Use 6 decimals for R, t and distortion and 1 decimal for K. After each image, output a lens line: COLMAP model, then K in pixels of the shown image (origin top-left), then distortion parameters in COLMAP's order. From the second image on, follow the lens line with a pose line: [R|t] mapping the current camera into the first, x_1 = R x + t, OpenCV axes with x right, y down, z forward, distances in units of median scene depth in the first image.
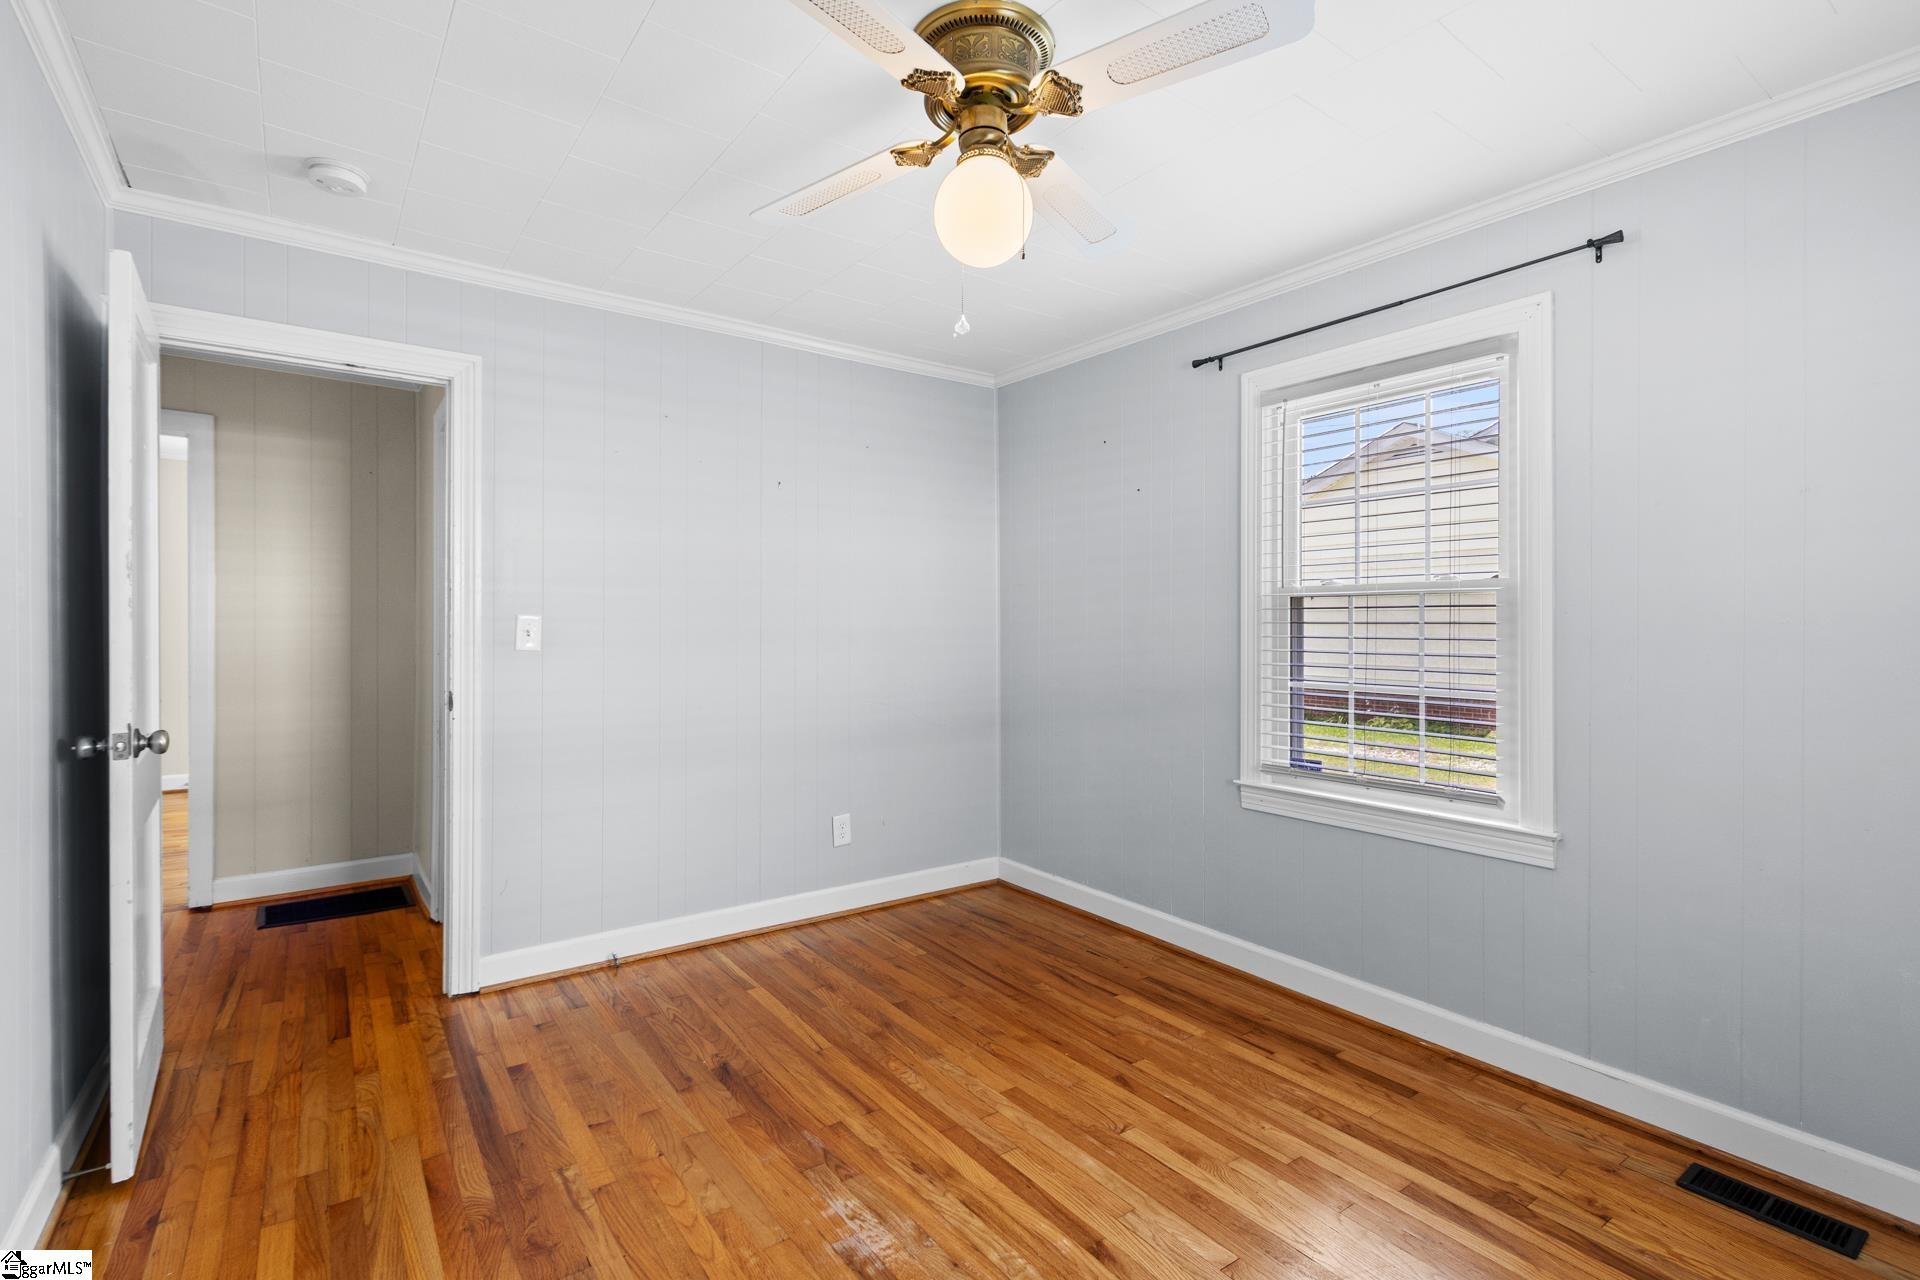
lens RADIAL K [[894.8, 0, 948.1], [0, 894.8, 629.6], [0, 0, 1]] dist [0.004164, -0.001487]
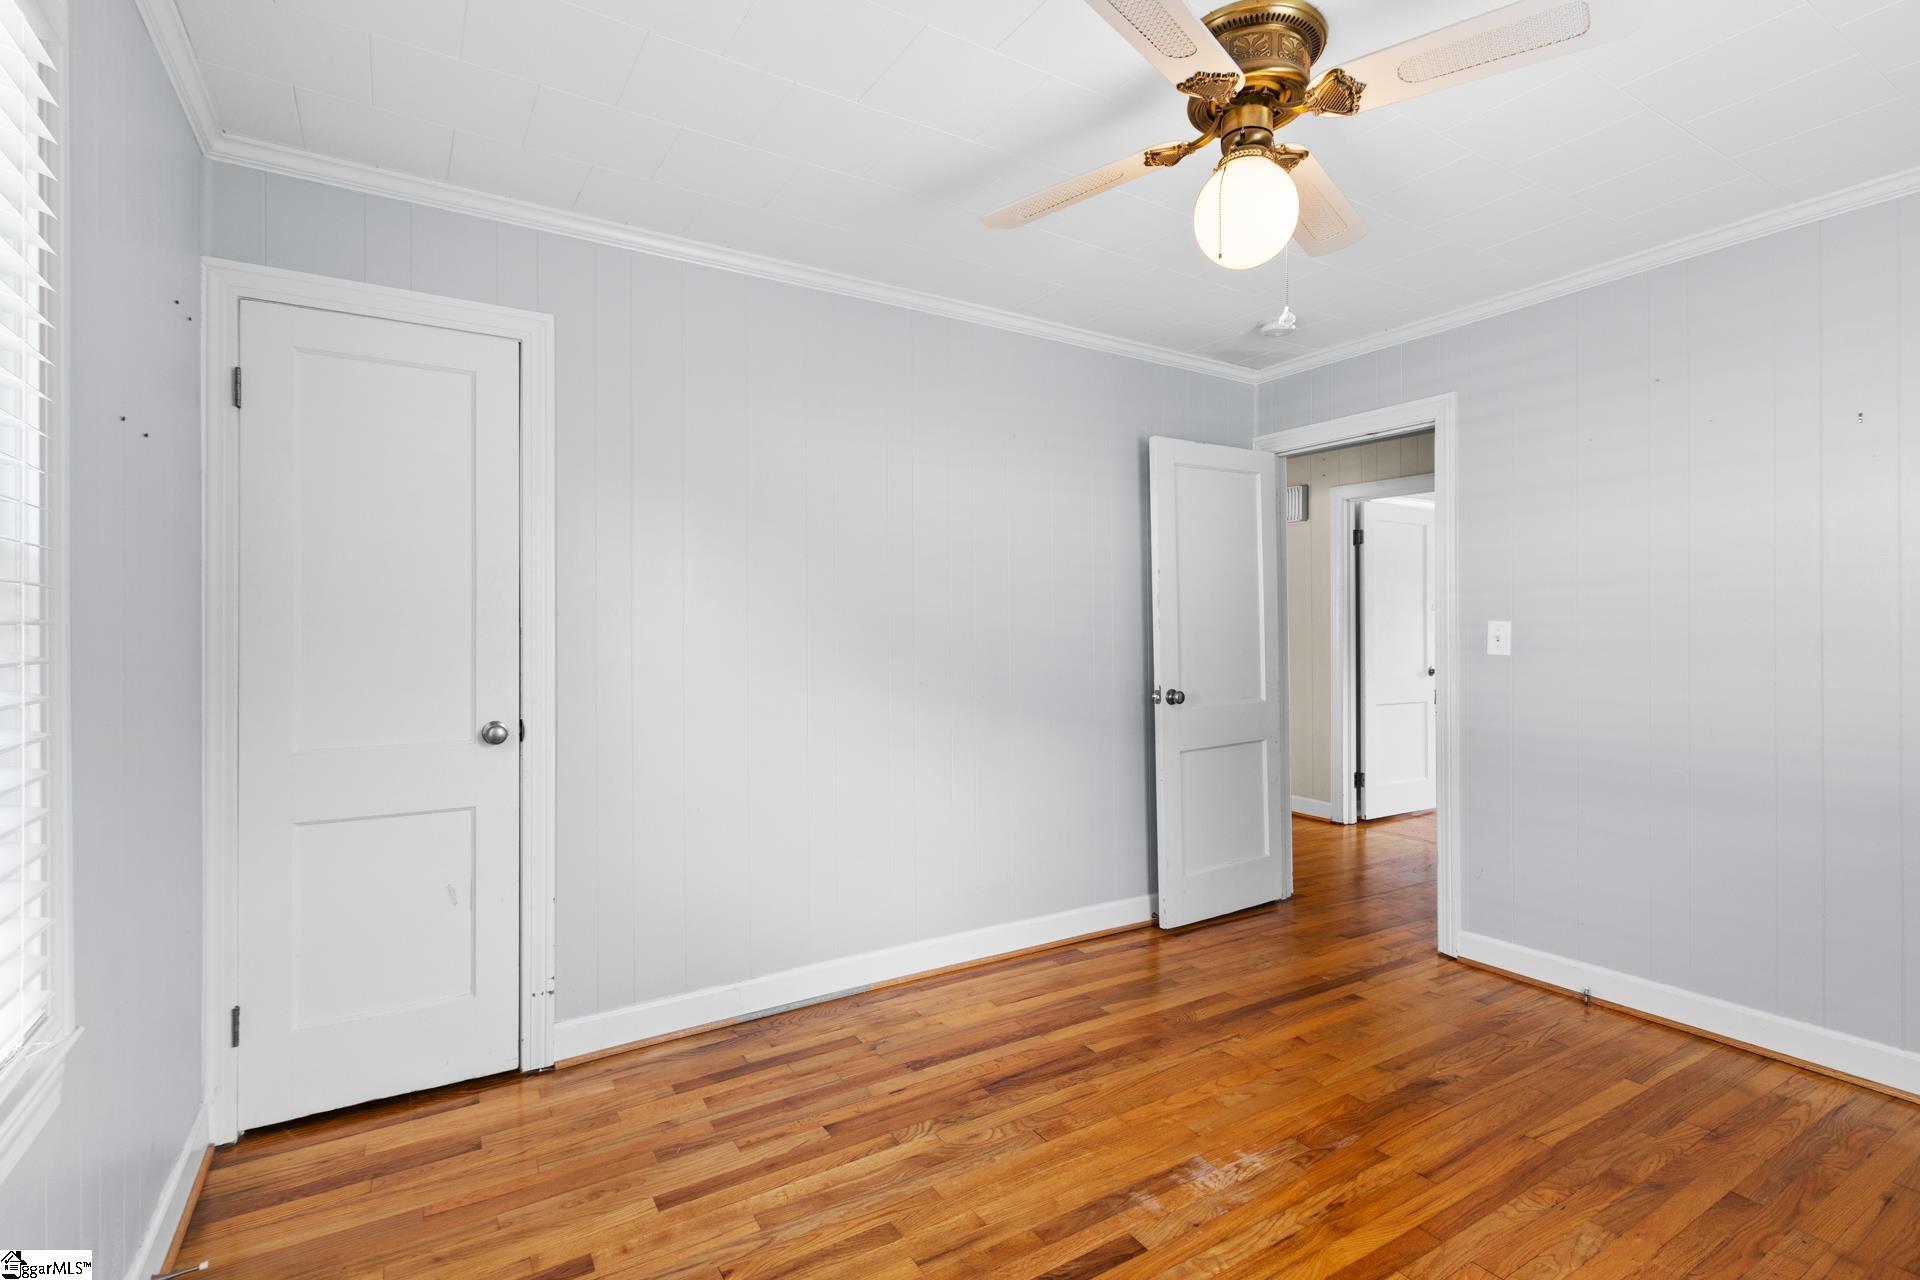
lens RADIAL K [[894.8, 0, 954.9], [0, 894.8, 636.2], [0, 0, 1]] dist [0.004164, -0.001487]
pose [[-0.071911, 0.000698, -0.997411, 0.730221], [-0.001254, 0.999999, 0.000790, 0.000909], [0.997410, 0.001308, -0.071910, 0.521645]]
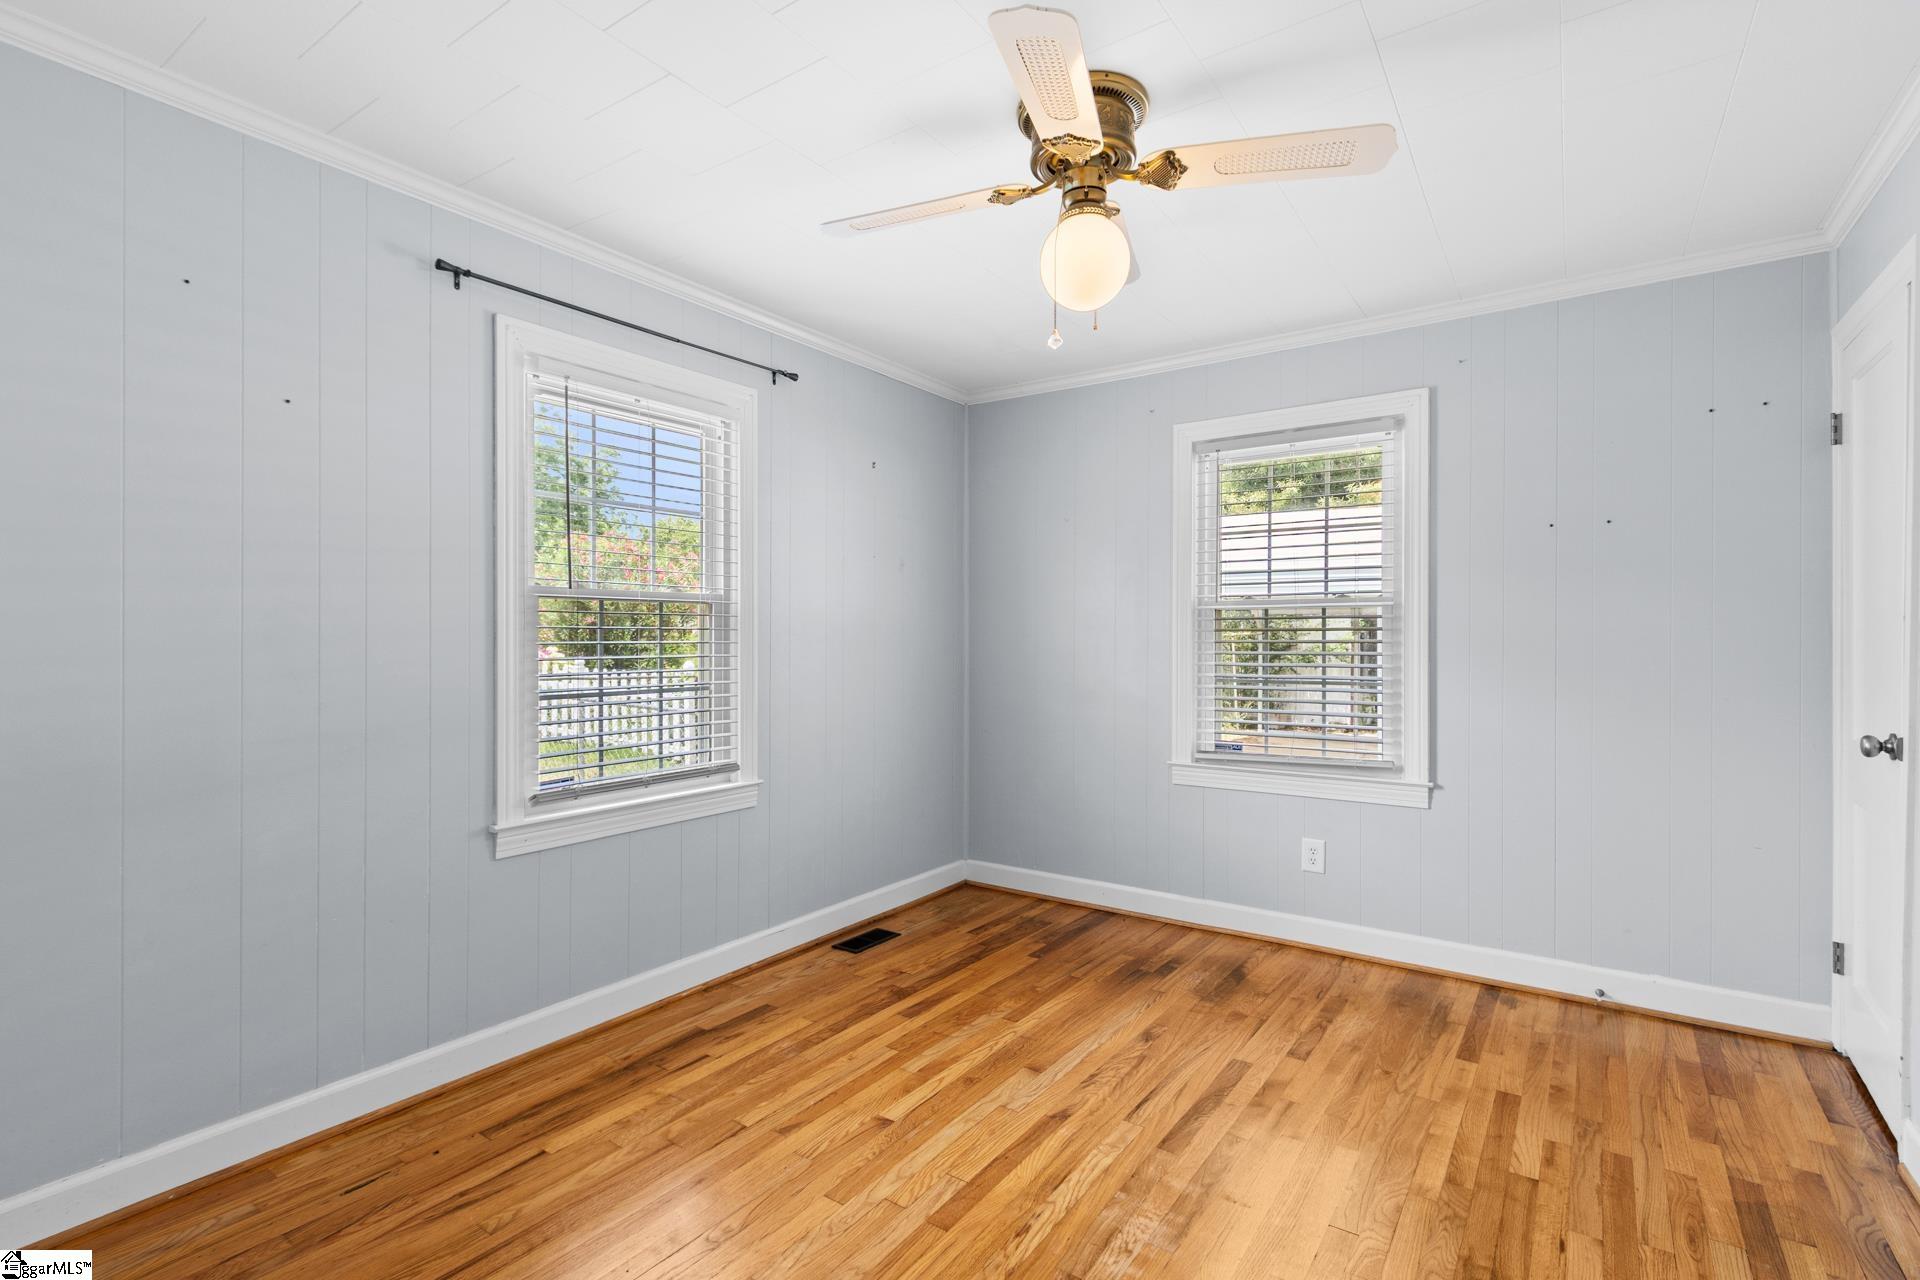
lens RADIAL K [[894.8, 0, 955.7], [0, 894.8, 639.1], [0, 0, 1]] dist [0.004164, -0.001487]
pose [[-0.328903, -0.011518, 0.944294, -0.674746], [0.001592, 0.999917, 0.012751, -0.008263], [-0.944362, 0.005697, -0.328857, 1.062325]]
